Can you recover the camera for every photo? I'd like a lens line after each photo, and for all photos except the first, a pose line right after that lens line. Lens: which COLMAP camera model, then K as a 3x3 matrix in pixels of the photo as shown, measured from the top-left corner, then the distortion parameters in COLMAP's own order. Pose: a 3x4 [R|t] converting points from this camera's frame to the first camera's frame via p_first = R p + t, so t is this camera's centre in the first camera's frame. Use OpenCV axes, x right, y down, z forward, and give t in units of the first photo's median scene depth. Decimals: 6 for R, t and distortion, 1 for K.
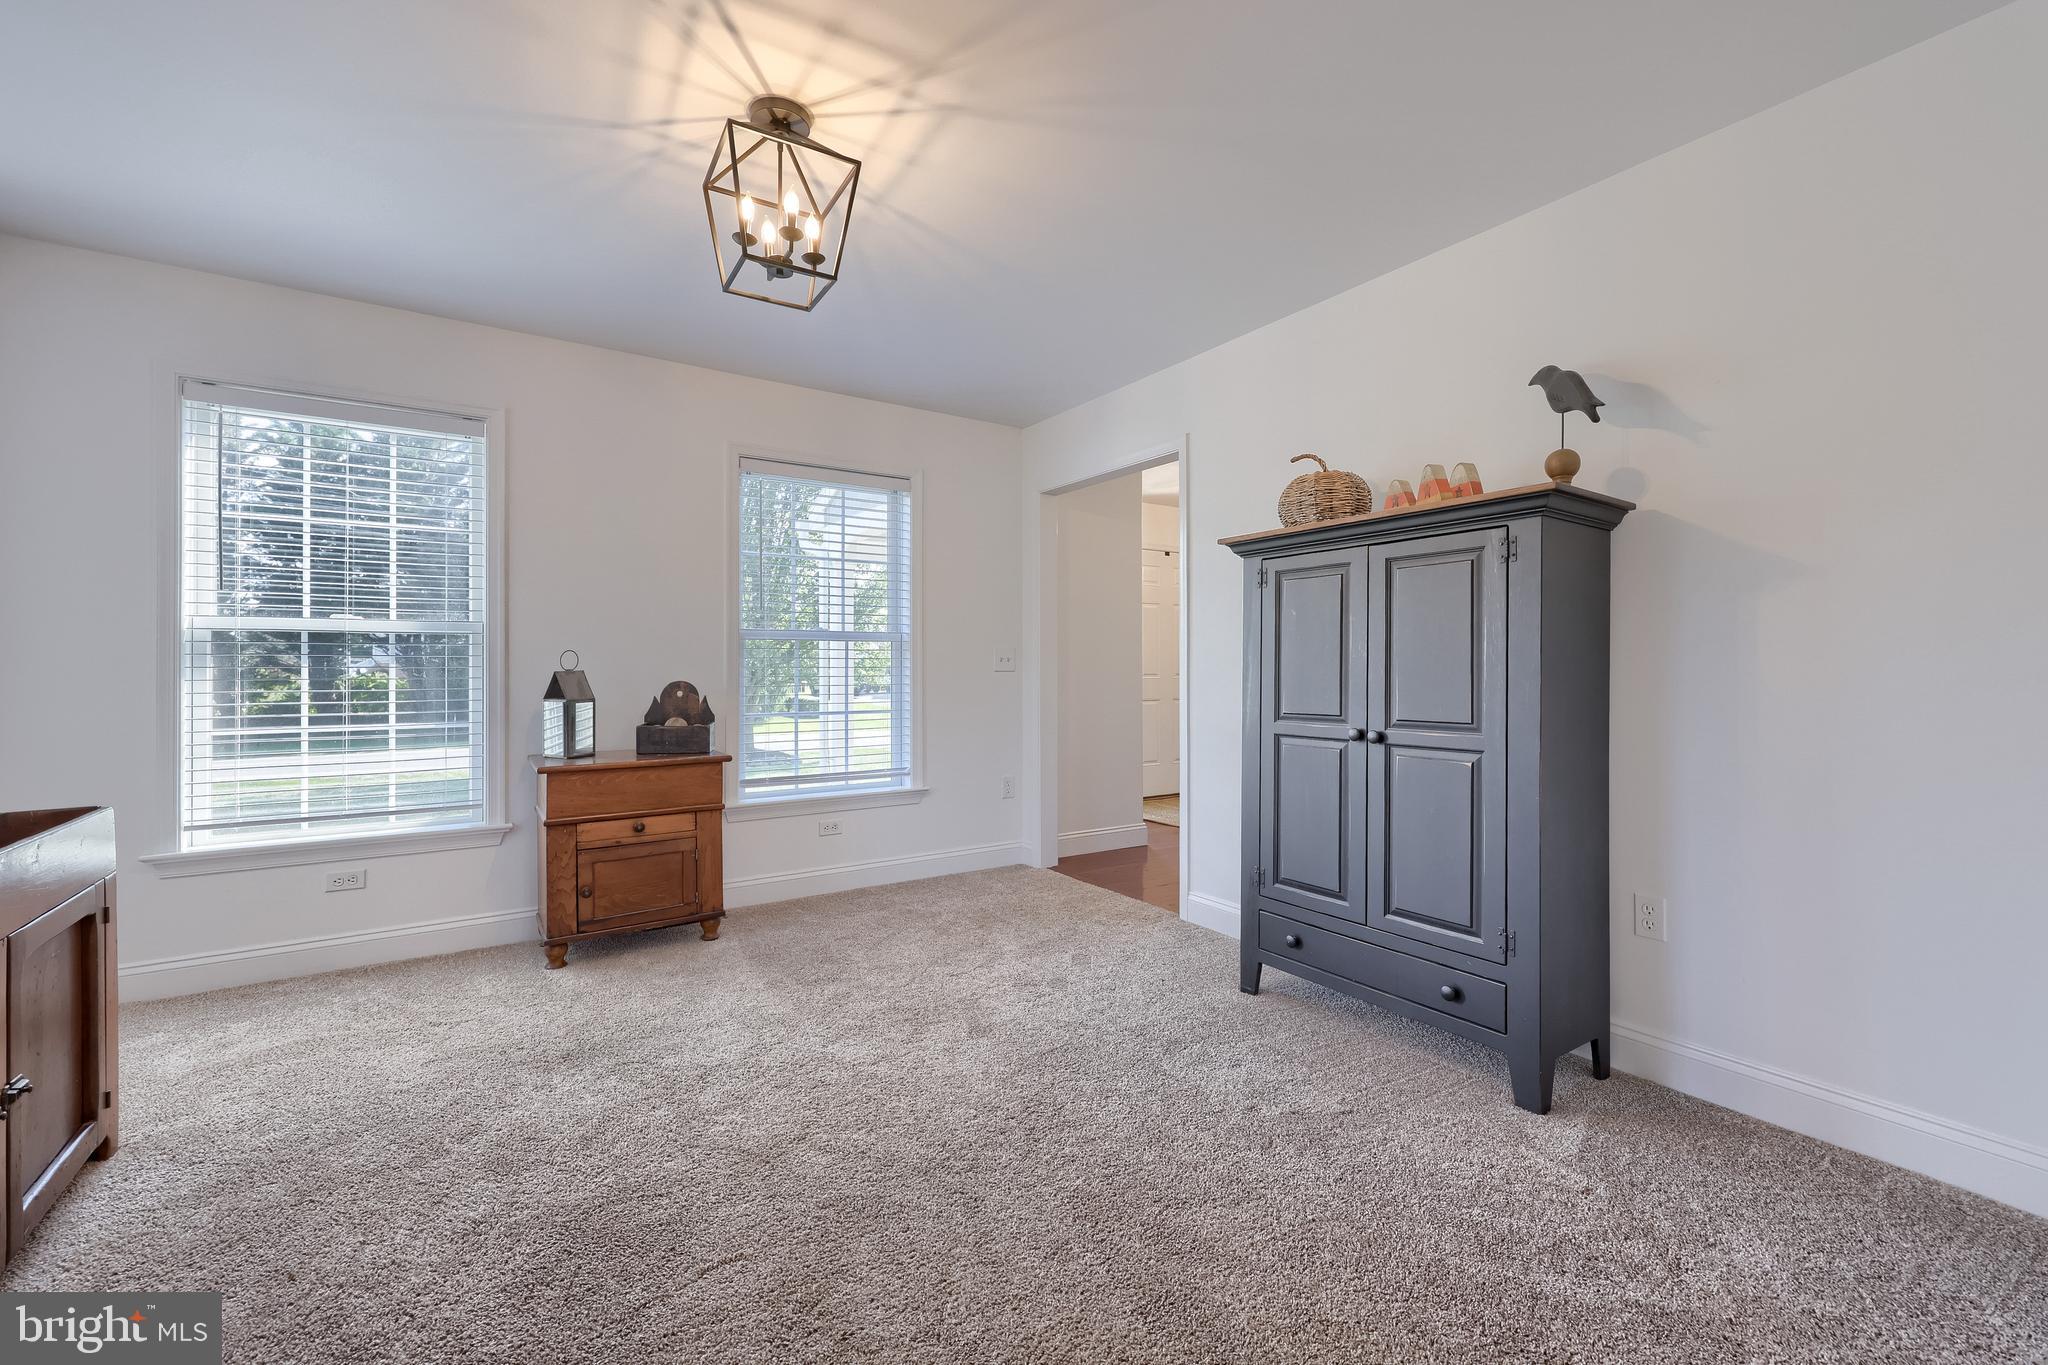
lens RADIAL K [[841.8, 0, 1032.9], [0, 841.8, 666.5], [0, 0, 1]] dist [0.000896, 0.000160]
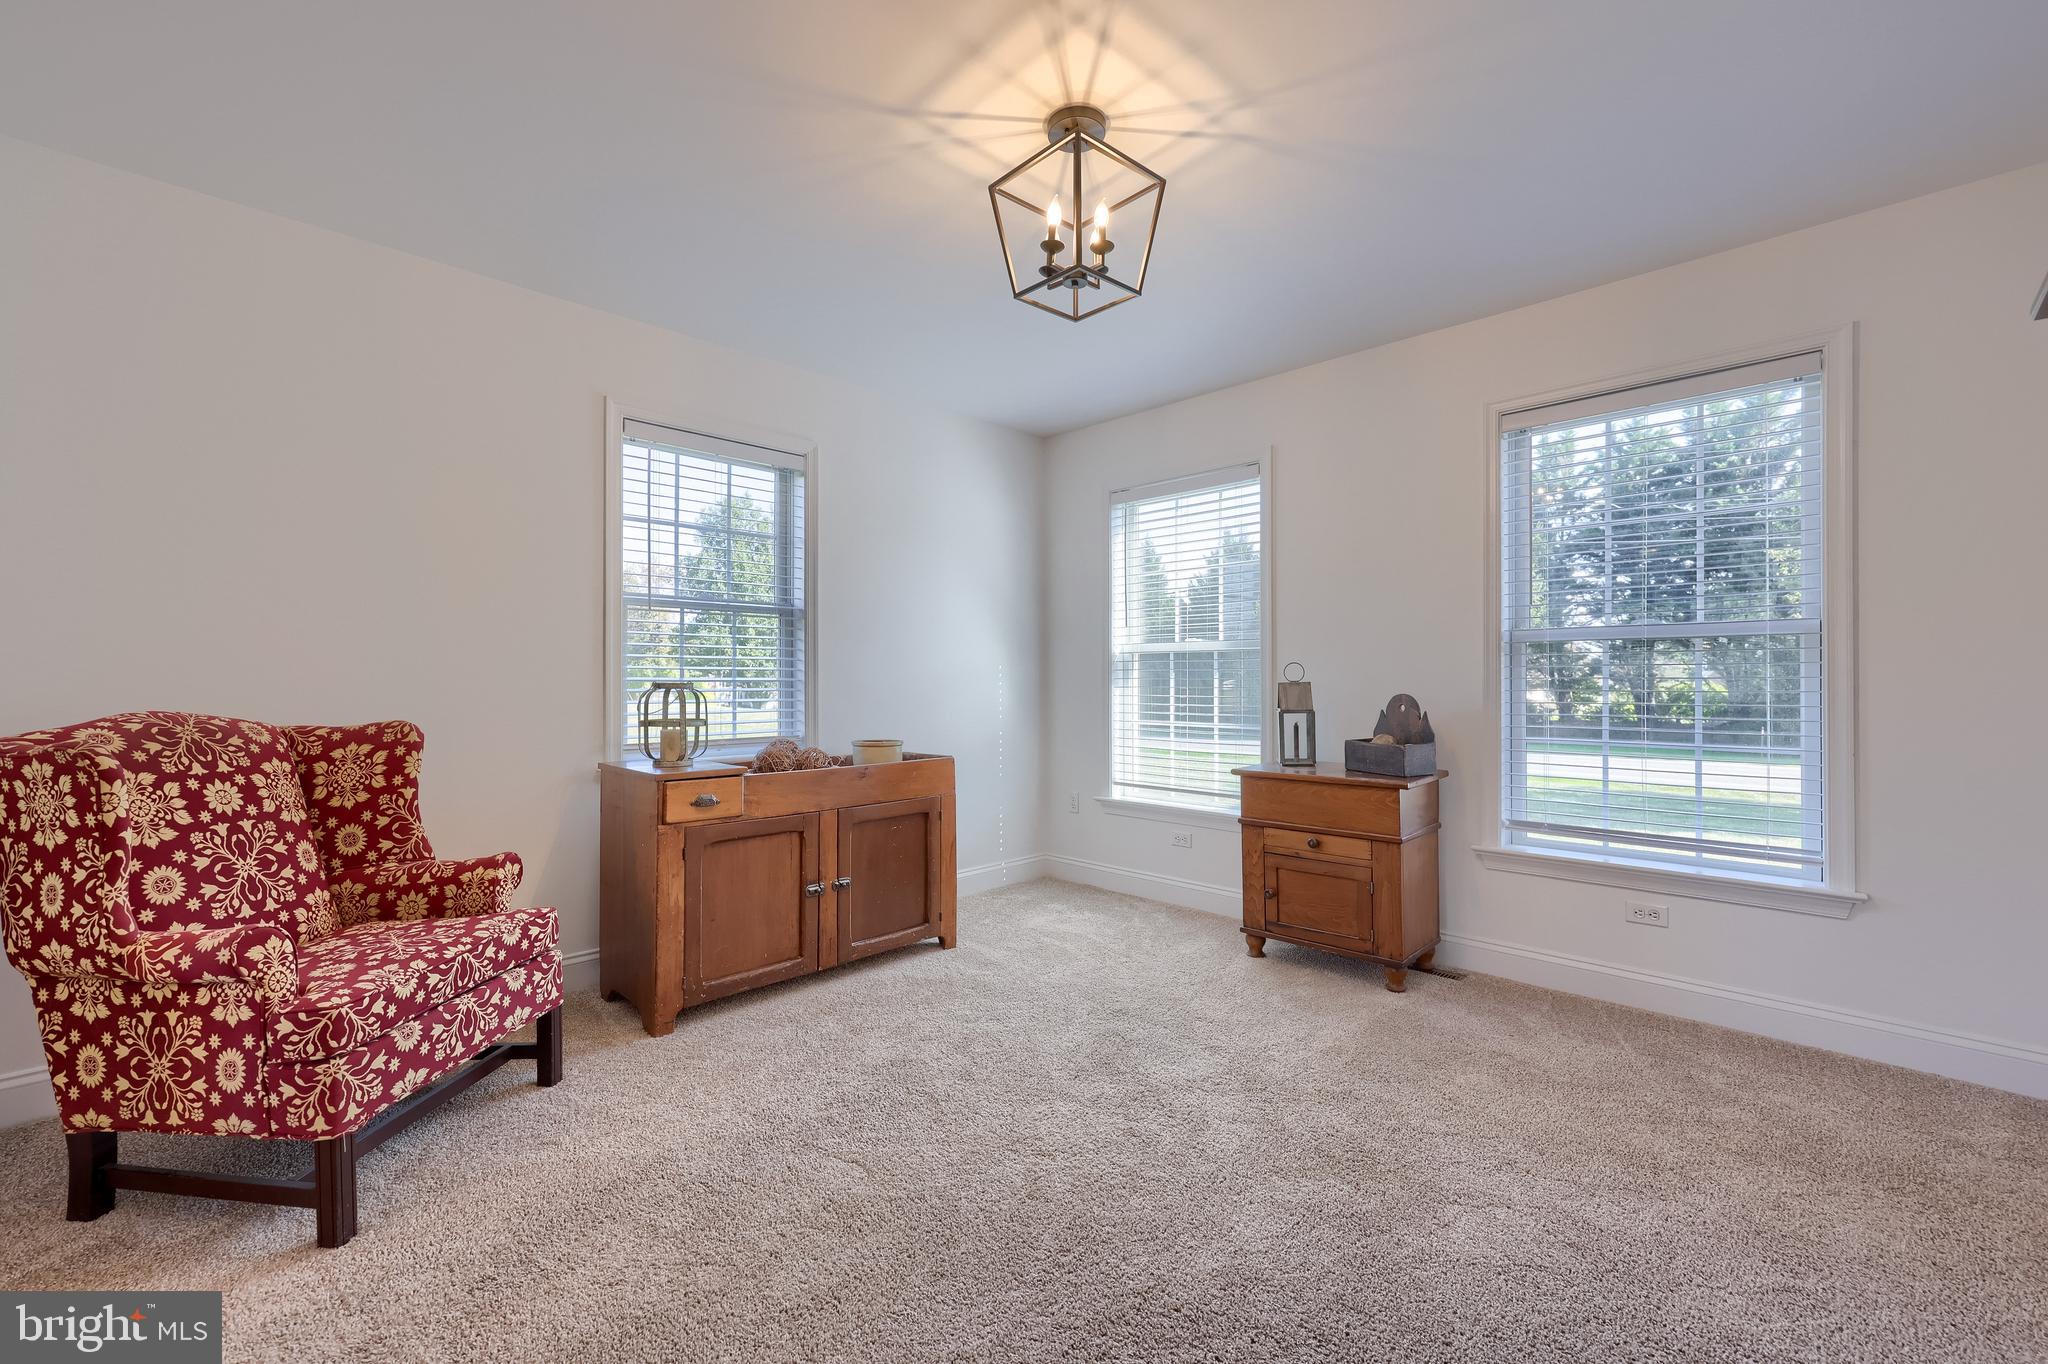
lens RADIAL K [[844.5, 0, 1018.3], [0, 844.5, 678.3], [0, 0, 1]] dist [-0.000007, -0.000274]
pose [[0.189463, 0.000657, -0.981888, 0.471152], [0.004071, 0.999991, 0.001454, -0.003058], [0.981879, -0.004273, 0.189459, 0.527072]]
